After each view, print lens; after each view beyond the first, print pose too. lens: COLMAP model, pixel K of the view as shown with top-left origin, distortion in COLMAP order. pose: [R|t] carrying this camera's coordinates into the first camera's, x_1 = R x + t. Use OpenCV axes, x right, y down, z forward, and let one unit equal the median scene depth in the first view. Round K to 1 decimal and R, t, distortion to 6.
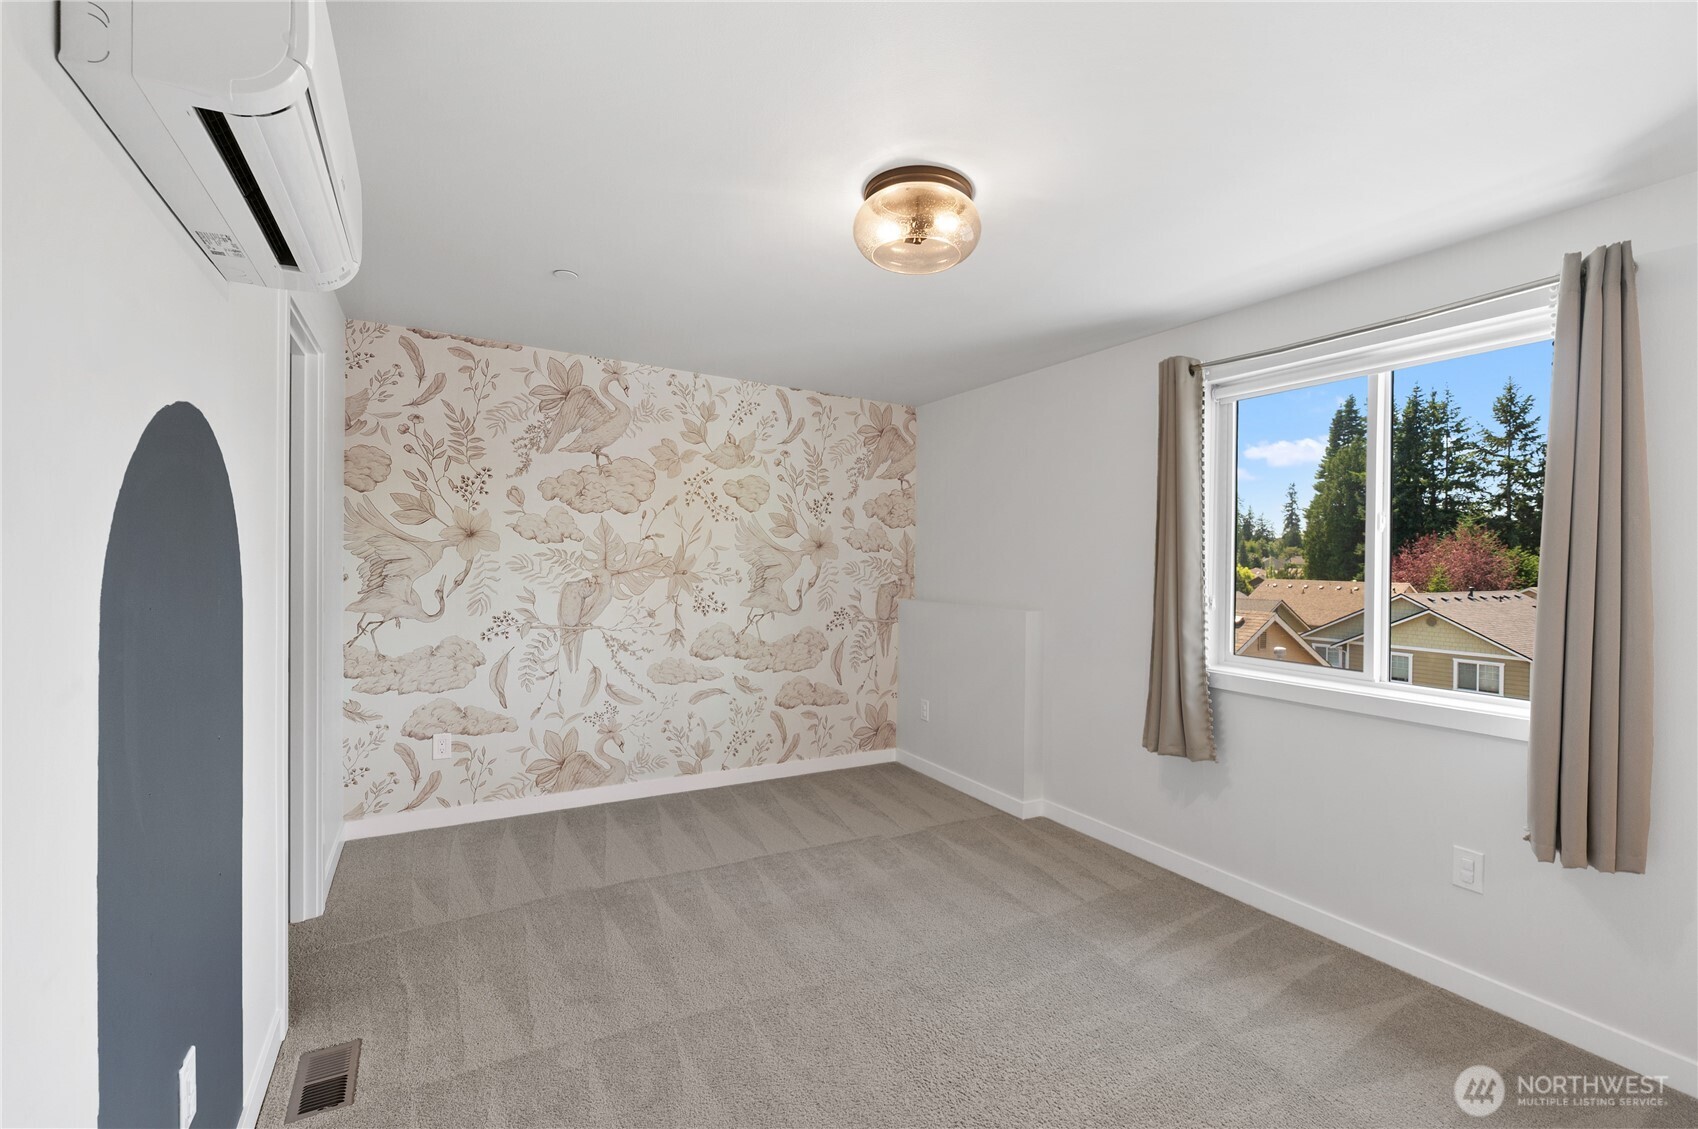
lens RADIAL K [[753.2, 0, 855.6], [0, 753.2, 568.7], [0, 0, 1]] dist [-0.000023, -0.000218]
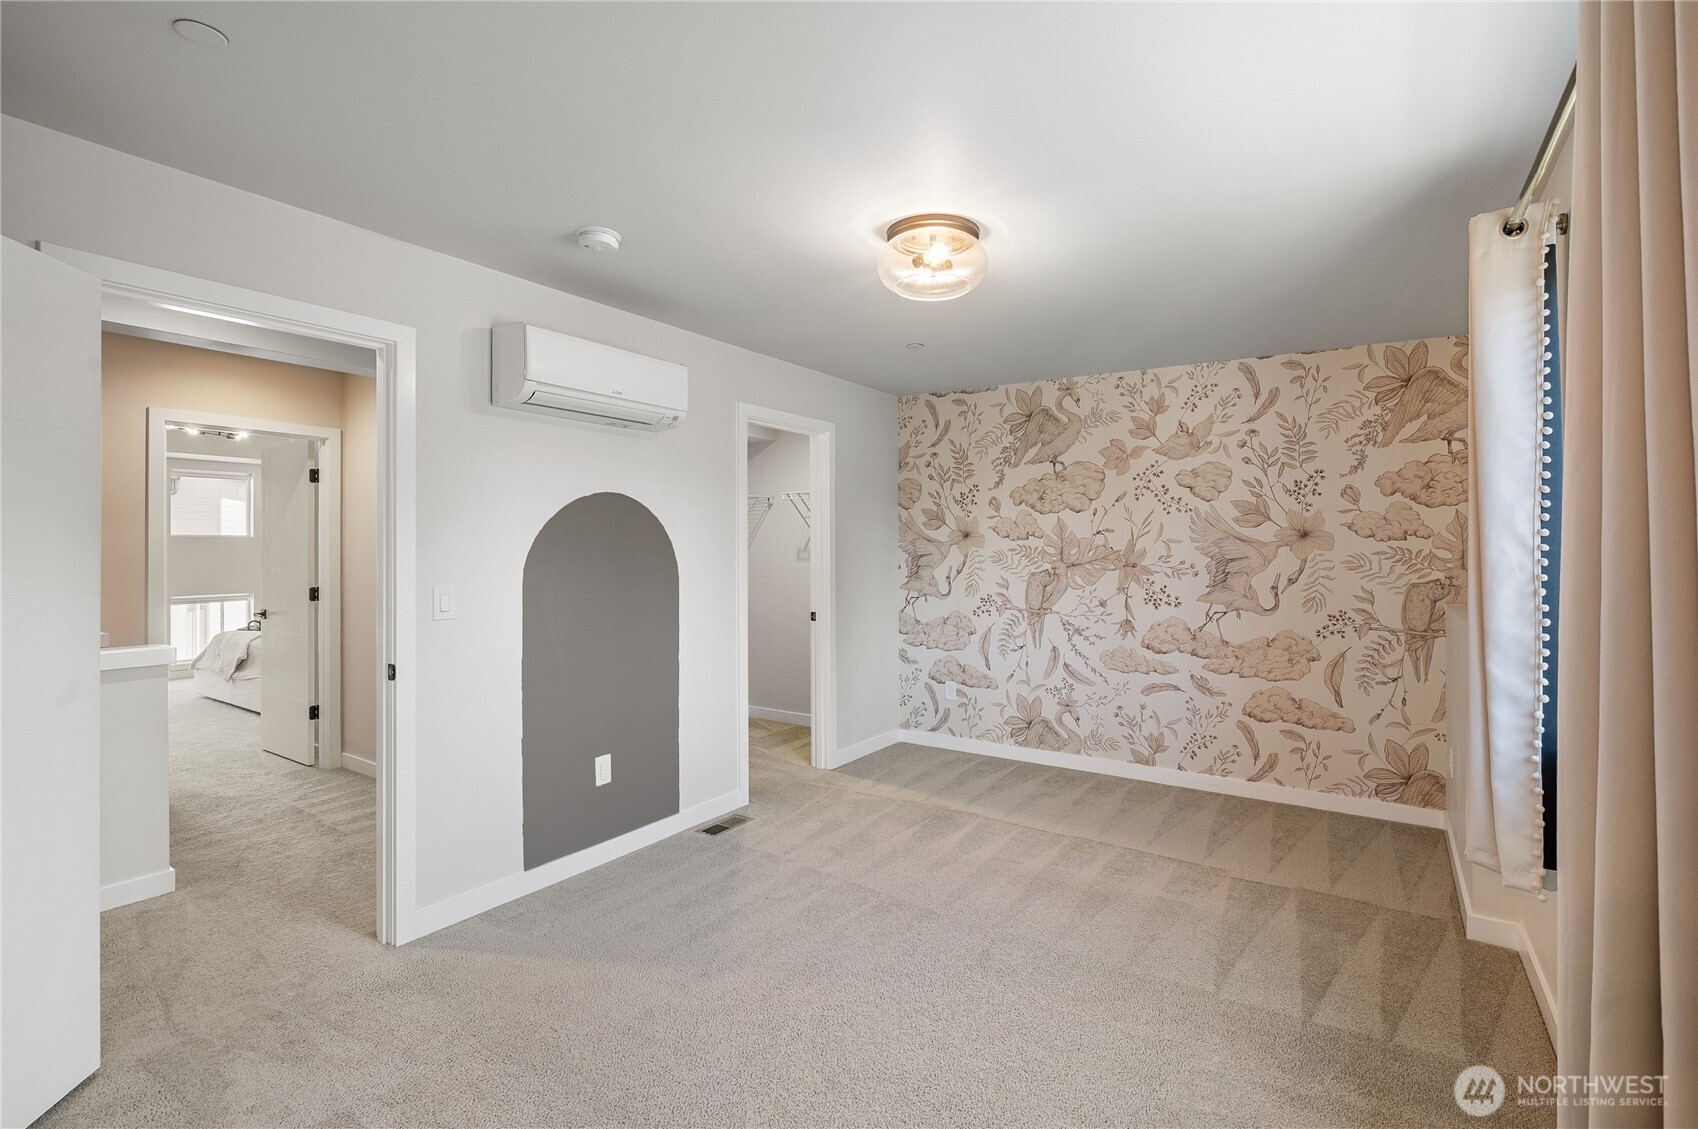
lens RADIAL K [[722.4, 0, 938.5], [0, 722.4, 556.4], [0, 0, 1]] dist [-0.000004, -0.000022]
pose [[0.493799, -0.008490, -0.869535, 0.491920], [-0.006918, 0.999882, -0.013691, 0.008033], [0.869549, 0.012776, 0.493682, 0.274958]]
